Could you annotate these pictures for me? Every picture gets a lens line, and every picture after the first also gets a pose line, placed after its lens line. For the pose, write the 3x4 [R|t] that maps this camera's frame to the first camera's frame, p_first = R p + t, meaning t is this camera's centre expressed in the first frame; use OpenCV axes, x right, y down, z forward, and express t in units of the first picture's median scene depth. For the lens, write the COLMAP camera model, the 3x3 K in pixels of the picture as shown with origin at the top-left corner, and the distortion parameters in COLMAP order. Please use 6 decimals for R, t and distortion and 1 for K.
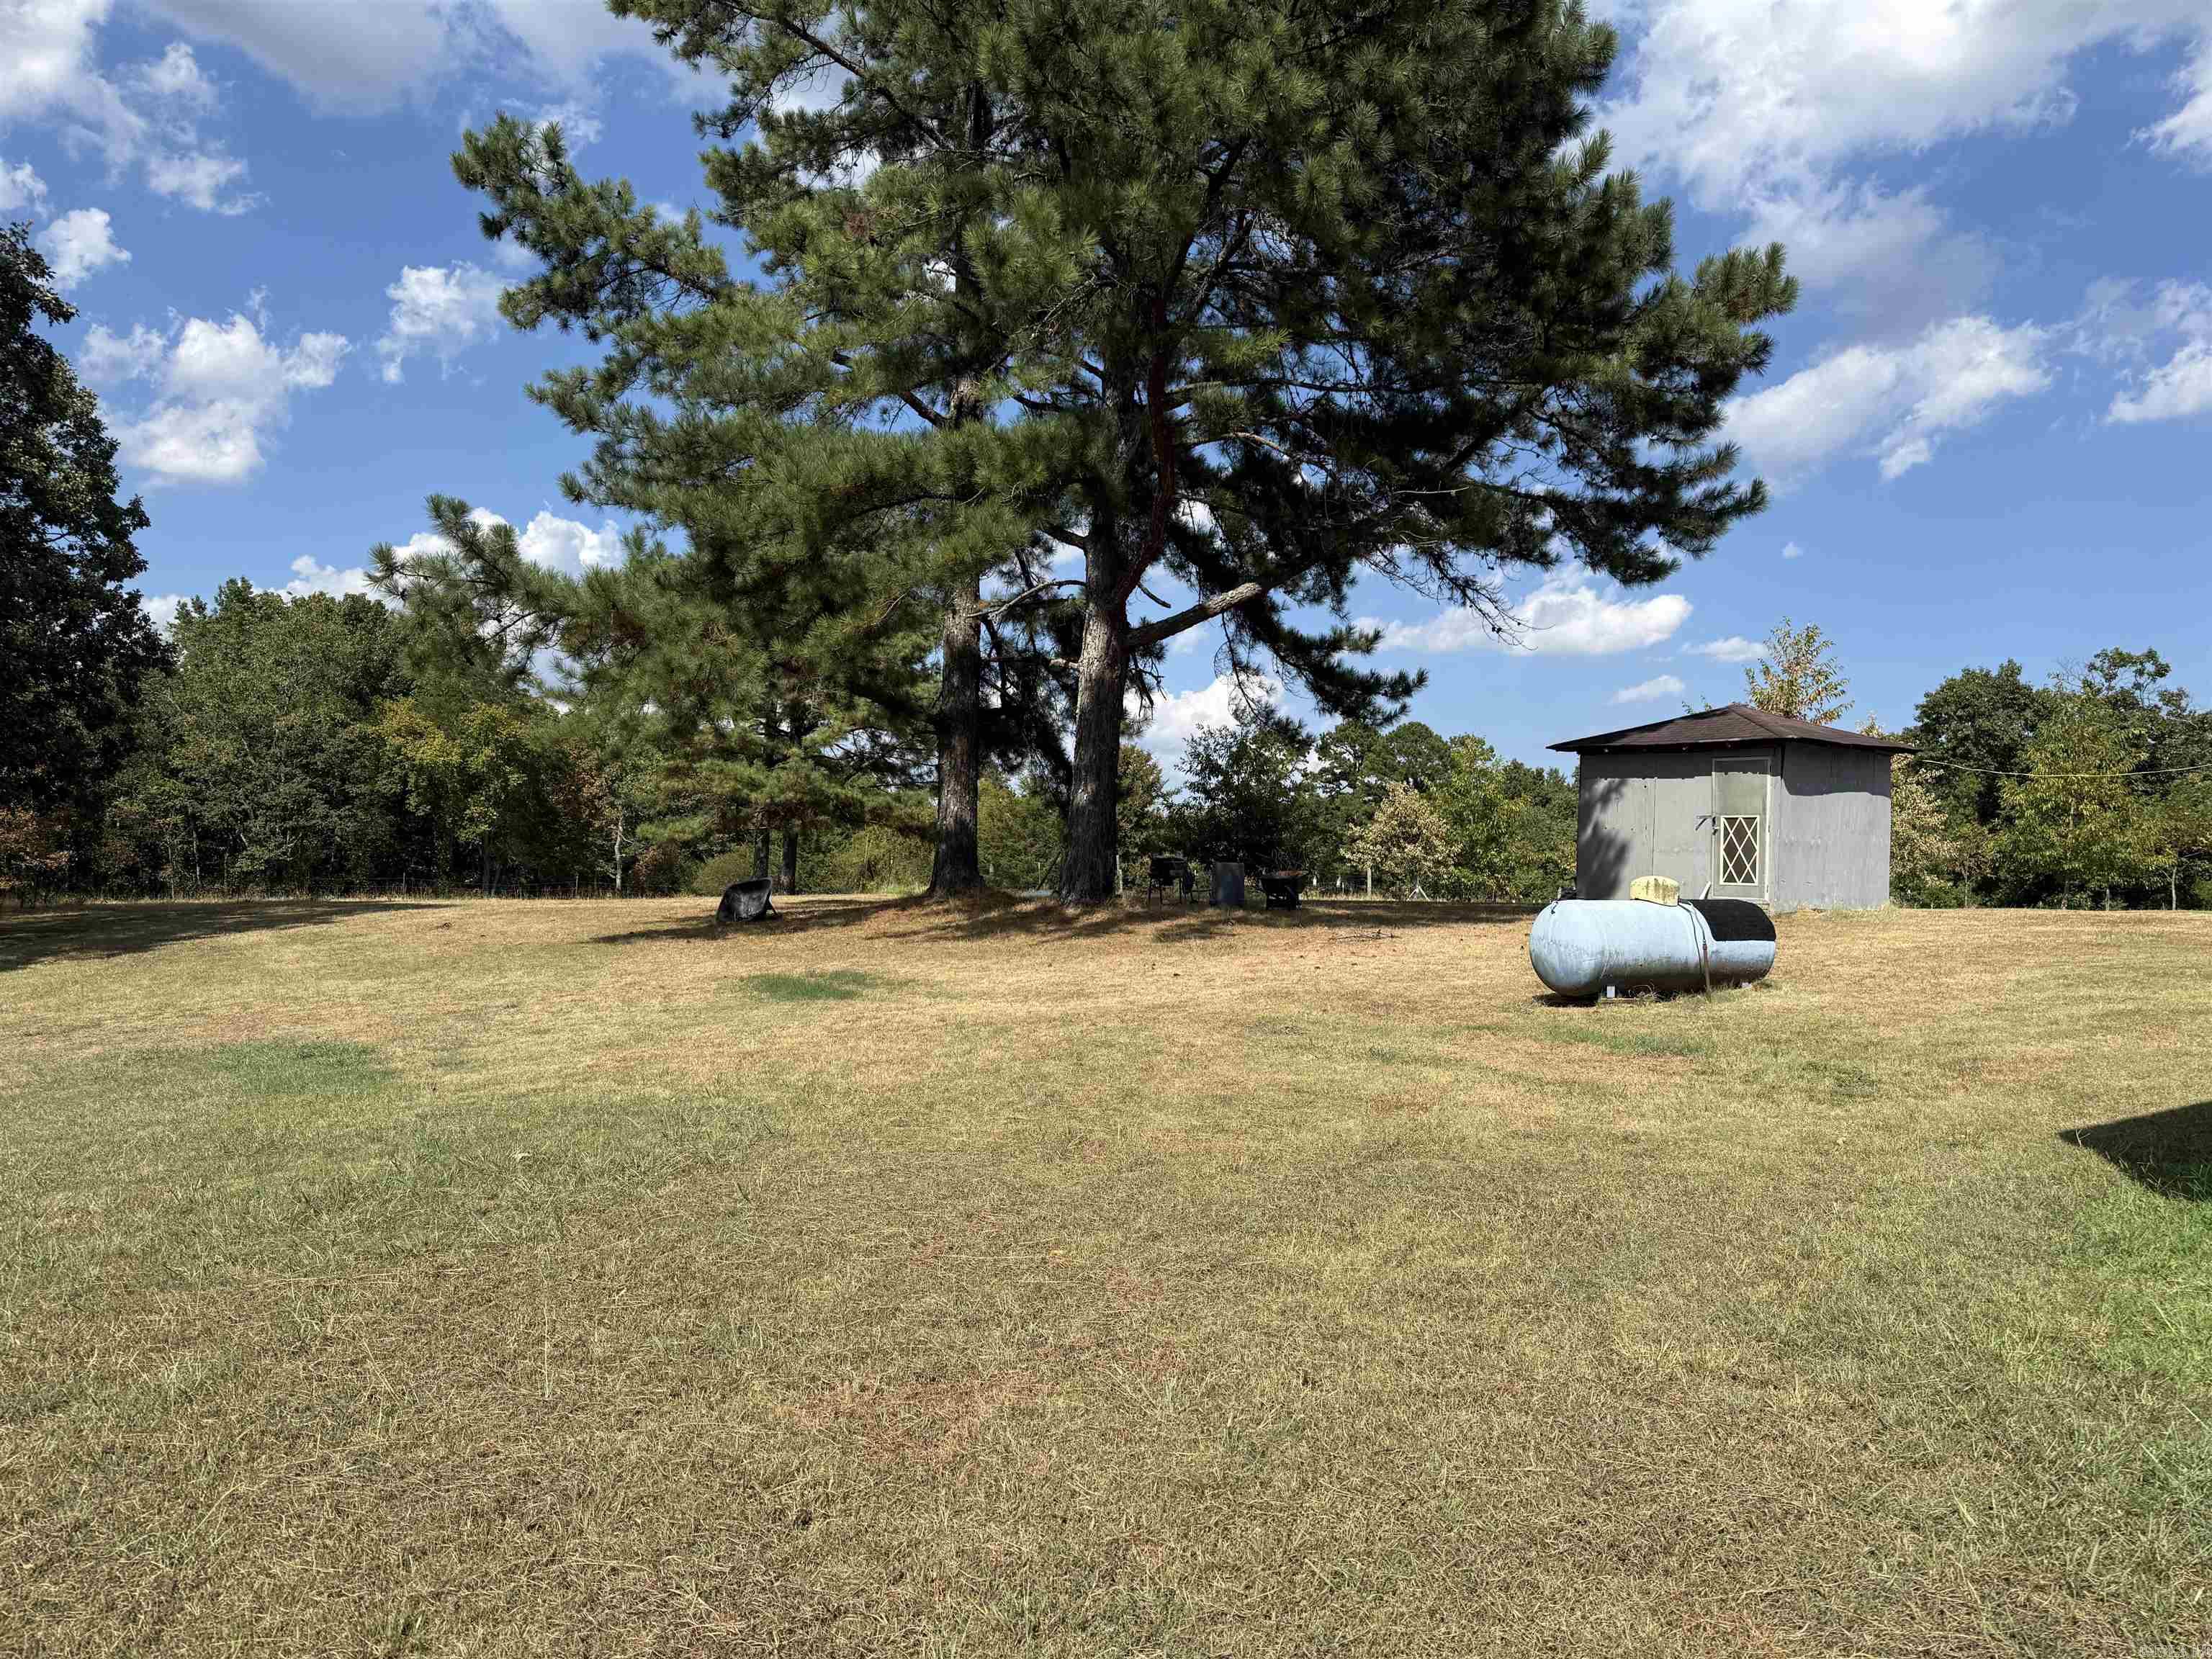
lens RADIAL K [[1563.2, 0, 1107.2], [0, 1563.2, 830.7], [0, 0, 1]] dist [0.009809, -0.013317]
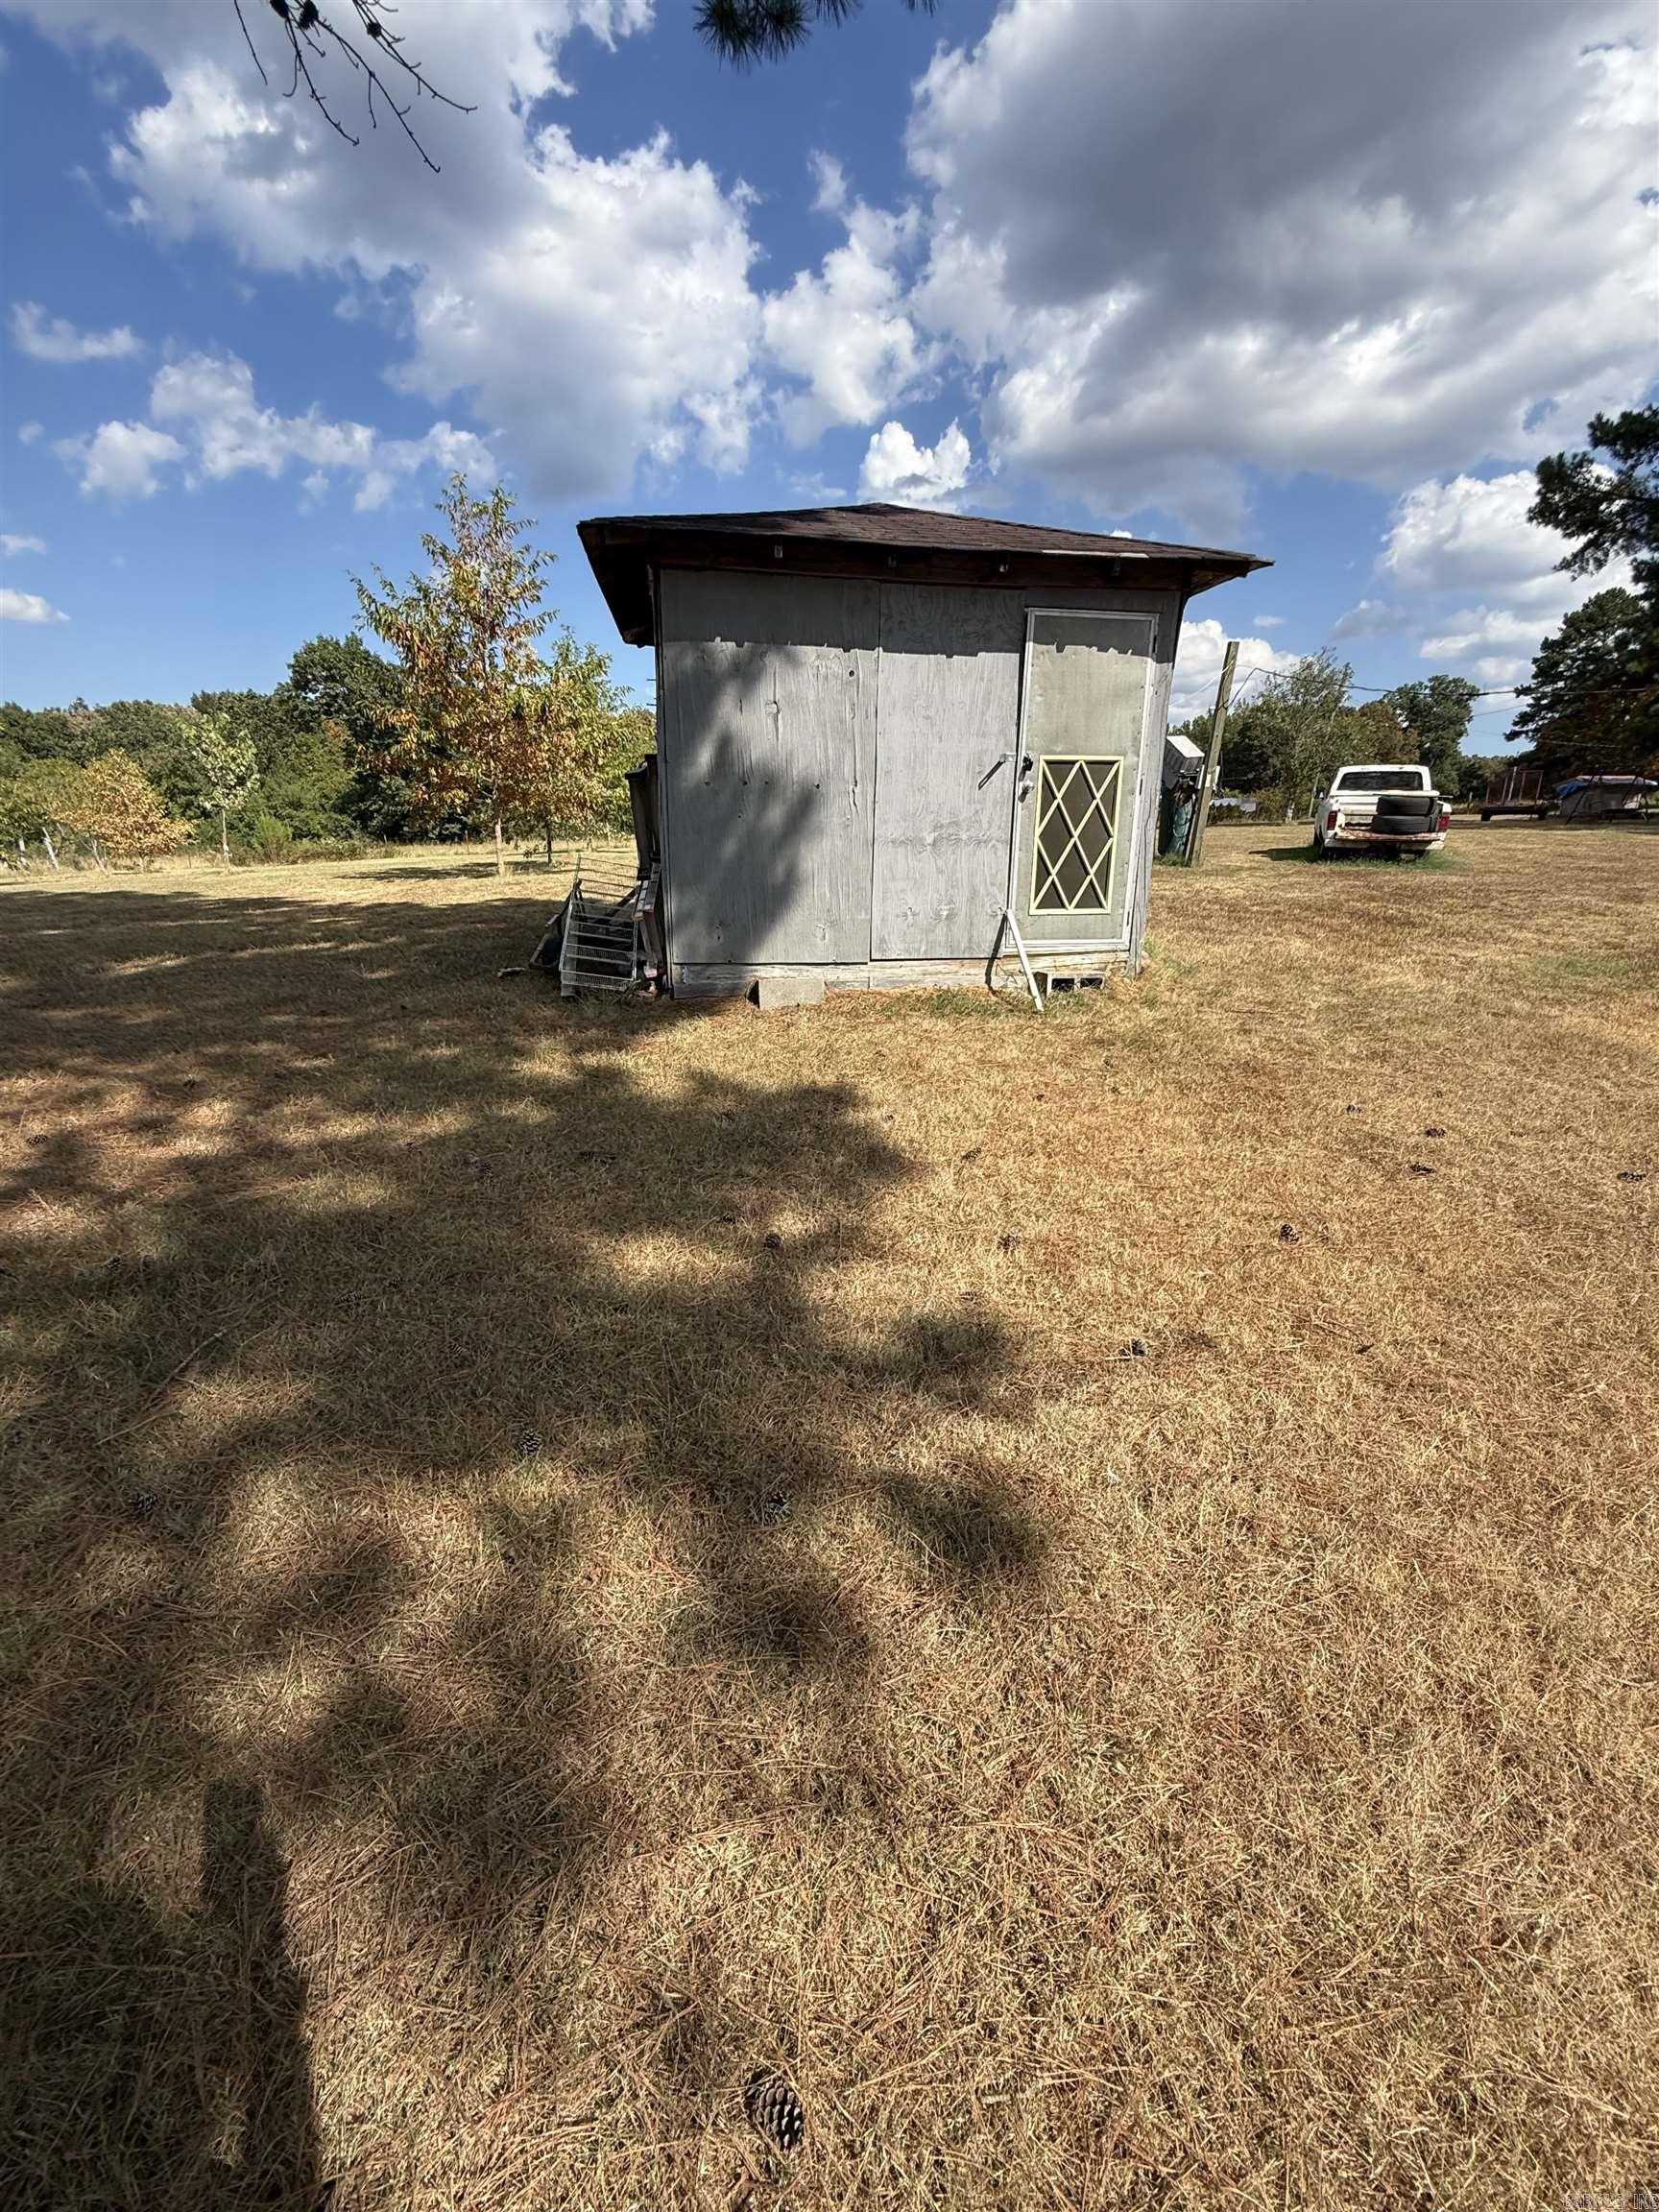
lens RADIAL K [[879.1, 0, 833.2], [0, 879.1, 1102.2], [0, 0, 1]] dist [0.002512, 0.000161]
pose [[0.473266, -0.303733, 0.826901, 0.168343], [-0.008741, 0.937014, 0.349182, -0.004839], [-0.880876, -0.172484, 0.440802, 1.198266]]
